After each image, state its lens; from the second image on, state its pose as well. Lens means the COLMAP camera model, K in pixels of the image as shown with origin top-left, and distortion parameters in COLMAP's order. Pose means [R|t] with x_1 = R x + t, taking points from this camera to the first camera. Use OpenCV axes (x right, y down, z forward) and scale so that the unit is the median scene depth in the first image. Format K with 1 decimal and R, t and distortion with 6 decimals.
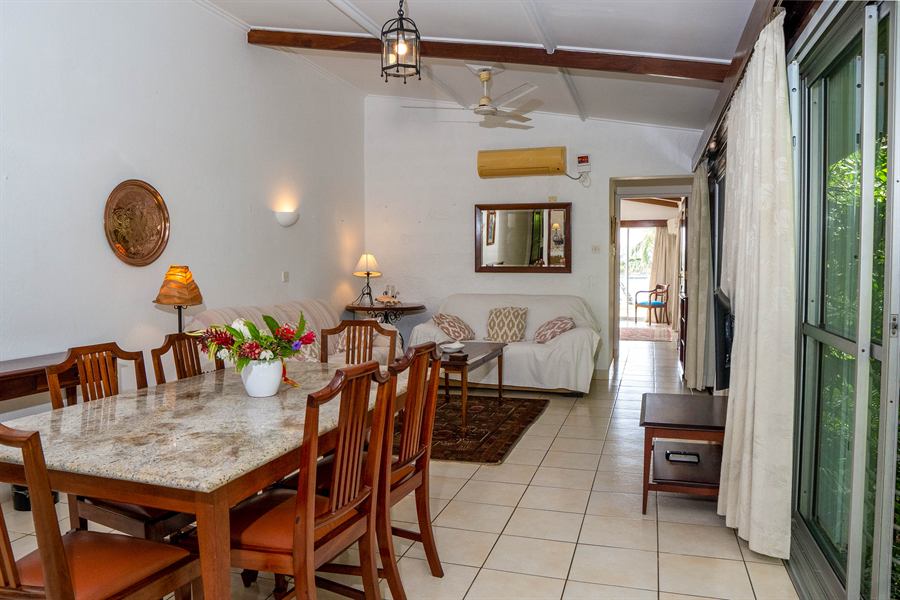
lens RADIAL K [[649.0, 0, 453.3], [0, 649.0, 303.6], [0, 0, 1]] dist [-0.081959, 0.003727]
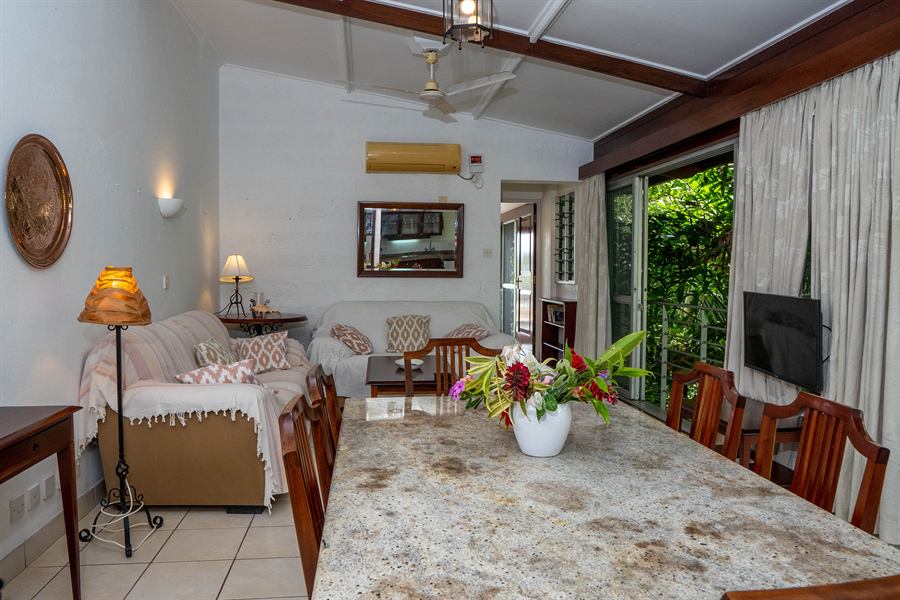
lens RADIAL K [[649.0, 0, 450.9], [0, 649.0, 300.3], [0, 0, 1]] dist [-0.081959, 0.003727]
pose [[0.905182, -0.014474, 0.424778, -0.245999], [0.019551, 0.999780, -0.007594, -0.007078], [-0.424575, 0.015179, 0.905266, 0.145588]]
